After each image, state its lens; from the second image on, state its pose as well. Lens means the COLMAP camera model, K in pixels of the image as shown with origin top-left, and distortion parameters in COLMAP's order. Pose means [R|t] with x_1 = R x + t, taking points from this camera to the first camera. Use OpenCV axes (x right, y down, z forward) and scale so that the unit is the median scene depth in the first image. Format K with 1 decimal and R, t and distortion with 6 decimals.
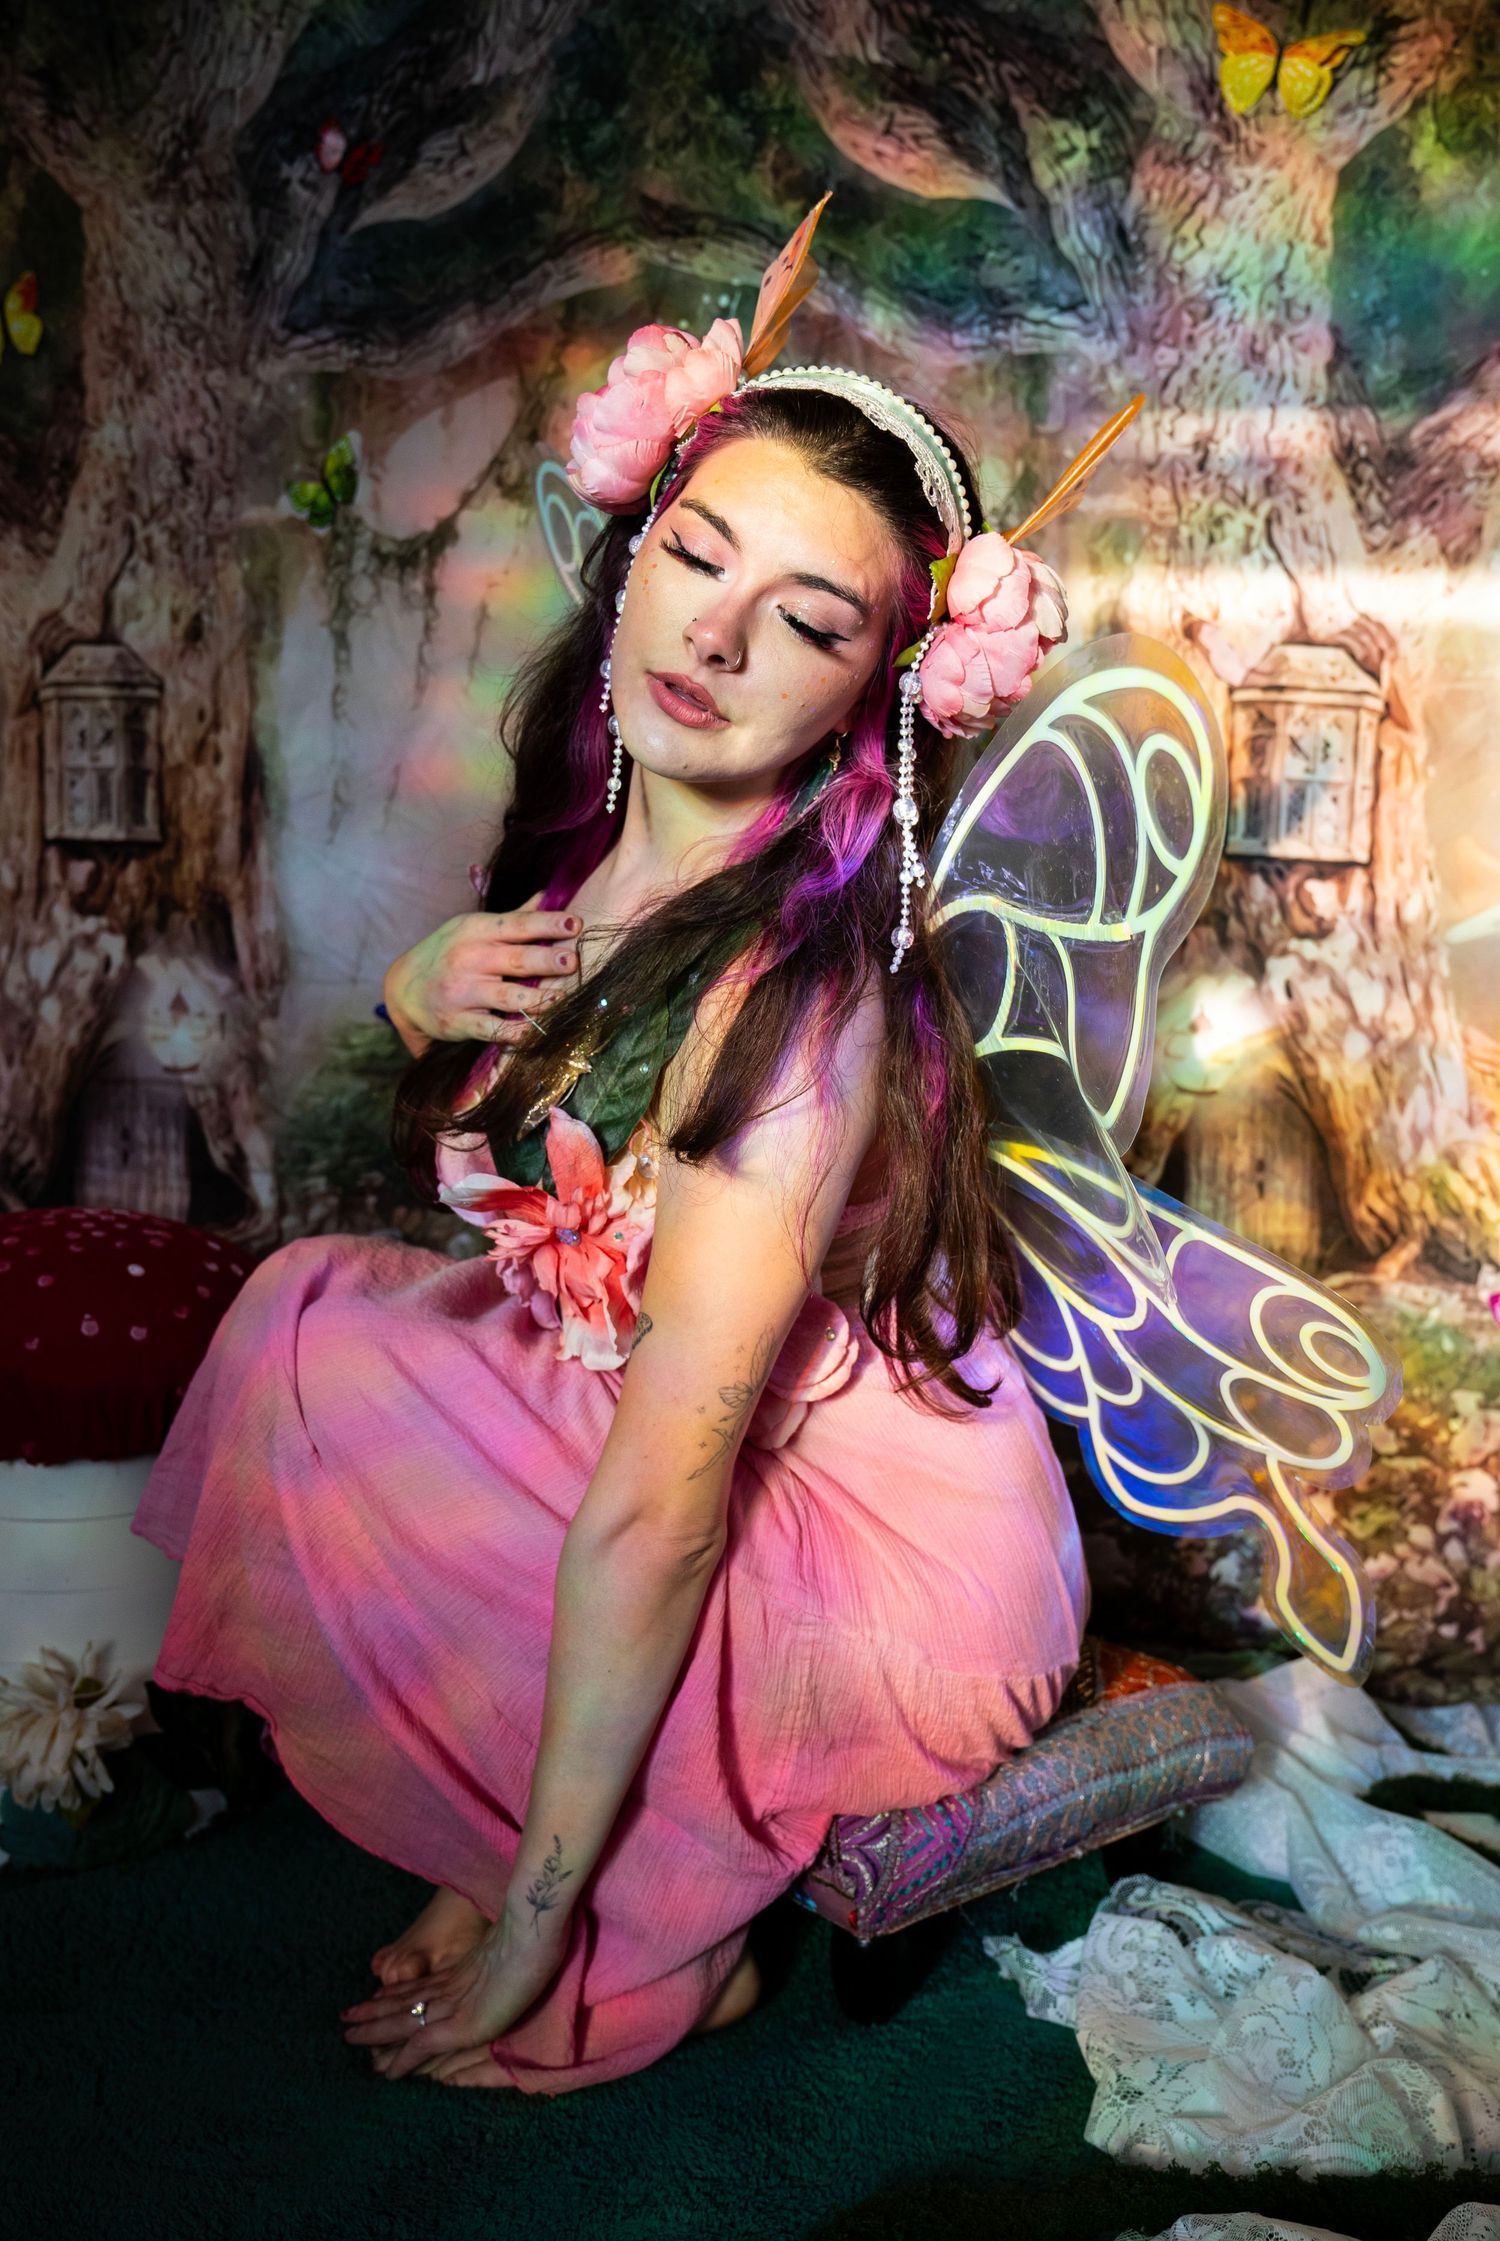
lens RADIAL K [[2035.6, 0, 744.1], [0, 2035.6, 1081.6], [0, 0, 1]] dist [-0.042545, 0.091312]
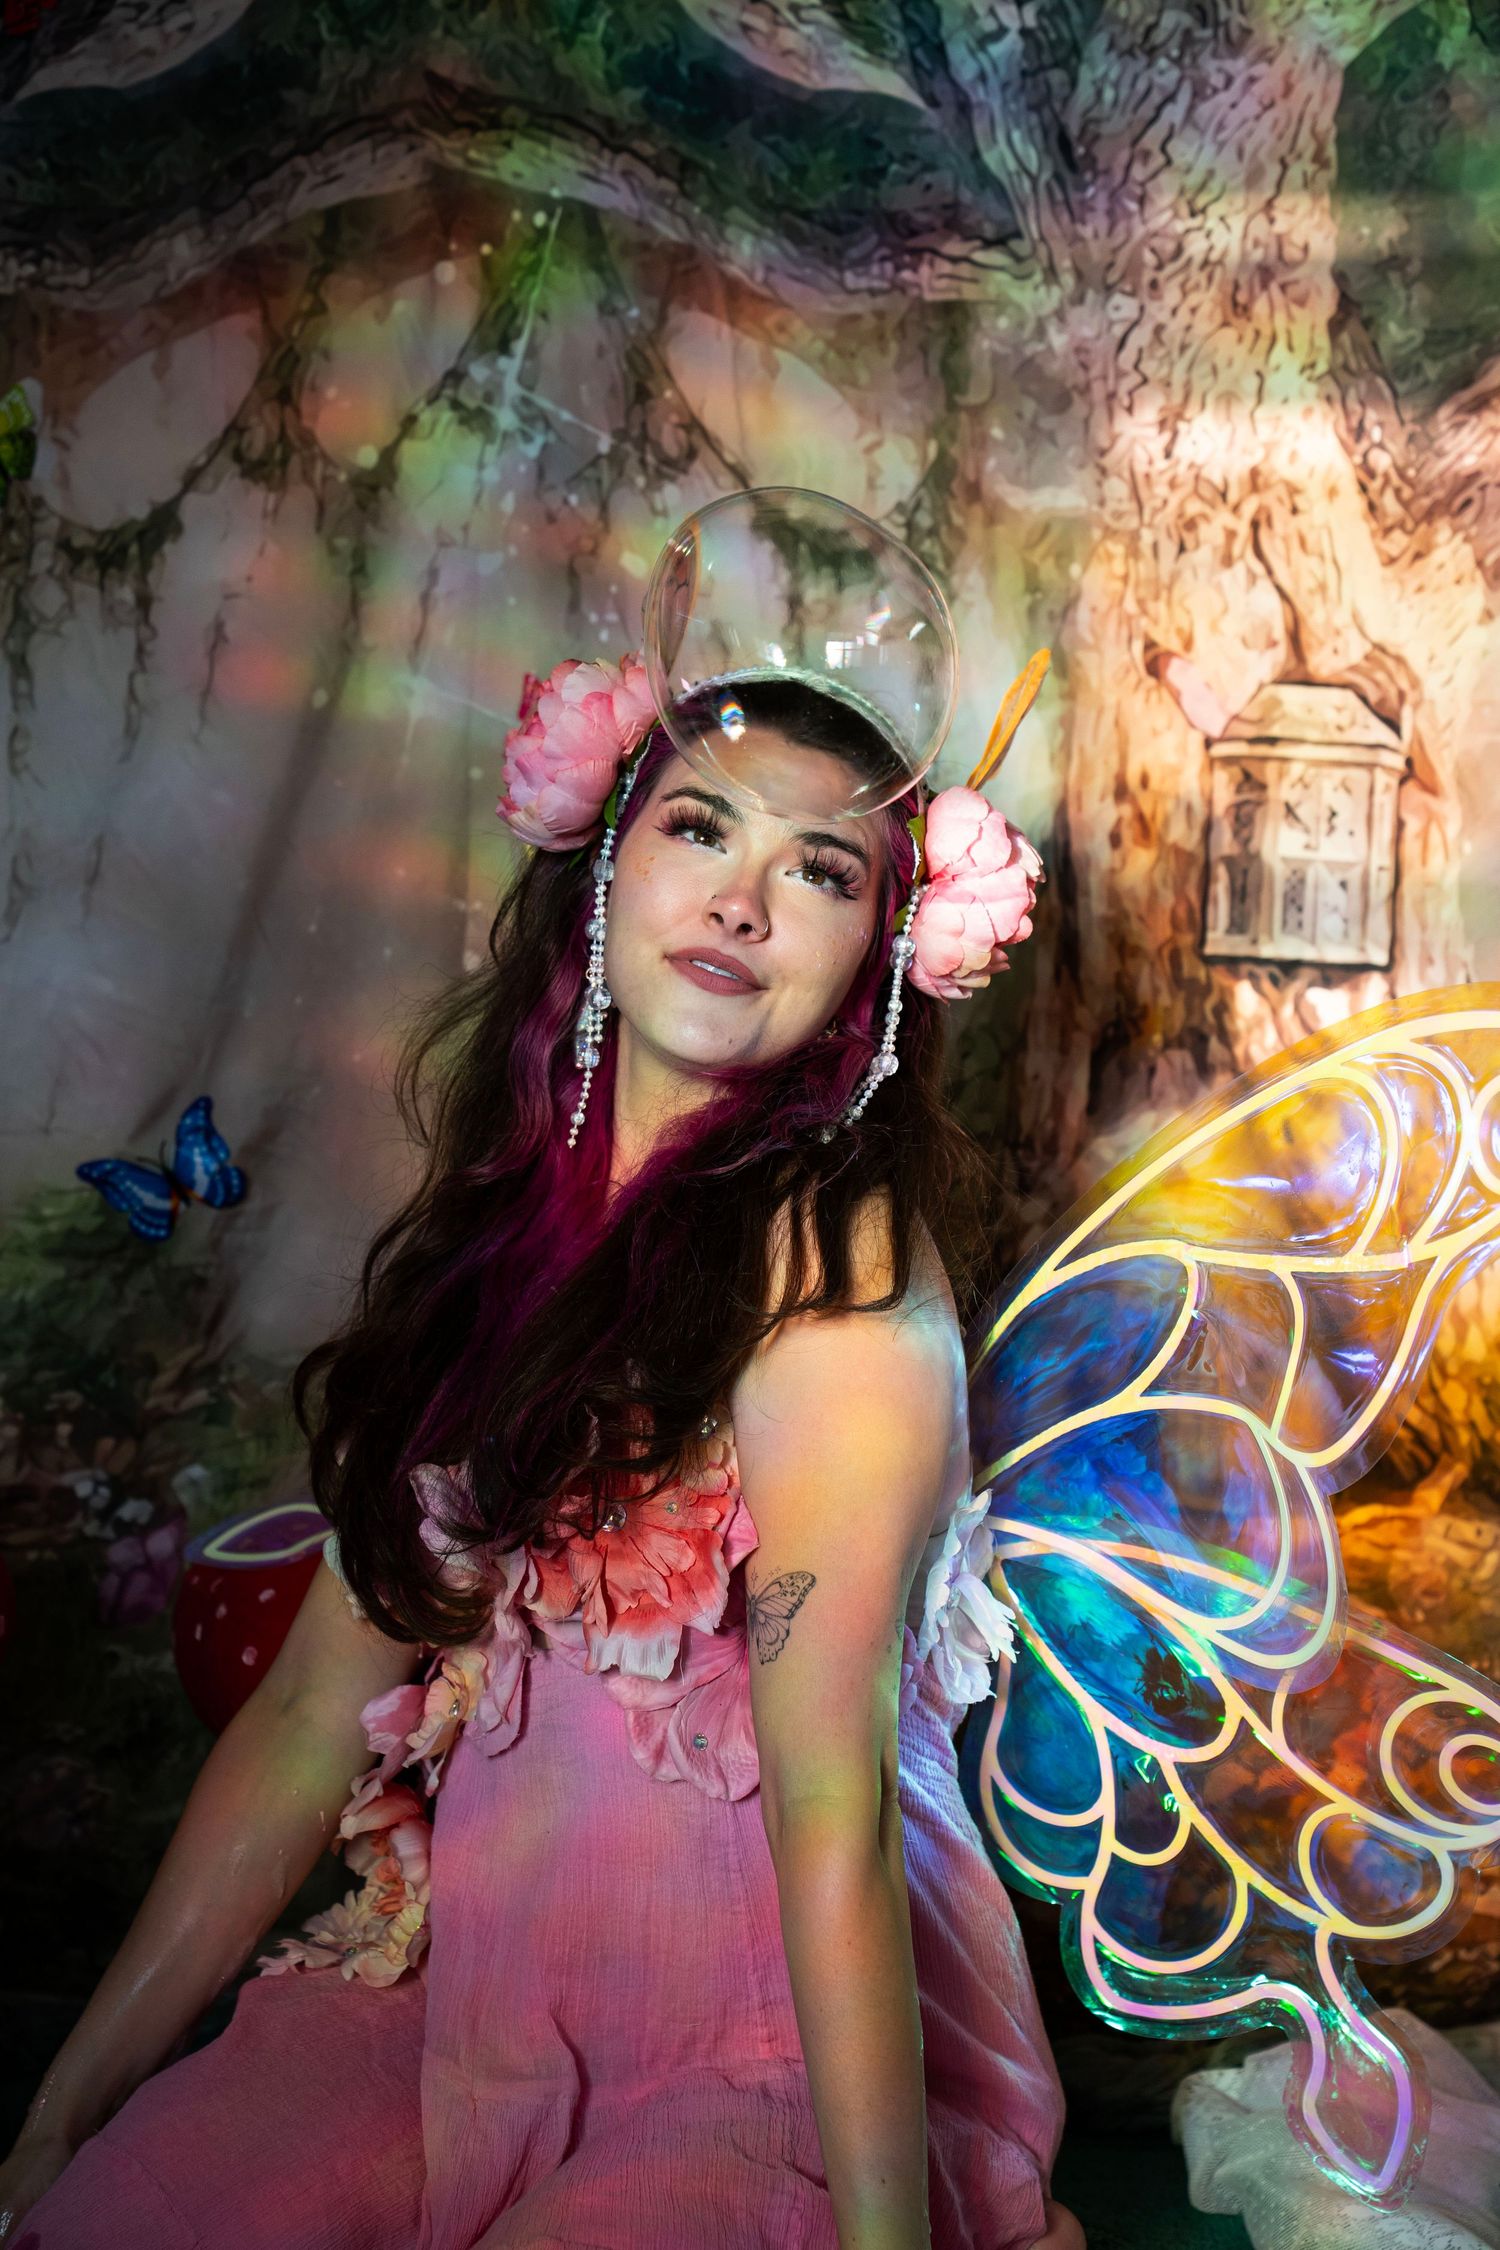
lens RADIAL K [[5167.1, 0, 635.1], [0, 5167.1, 1187.3], [0, 0, 1]] dist [0.265383, 1.674779]
pose [[0.995028, -0.010245, 0.099071, -0.174720], [0.012513, 0.999673, -0.022294, 0.016505], [-0.098810, 0.023423, 0.994831, -0.942890]]
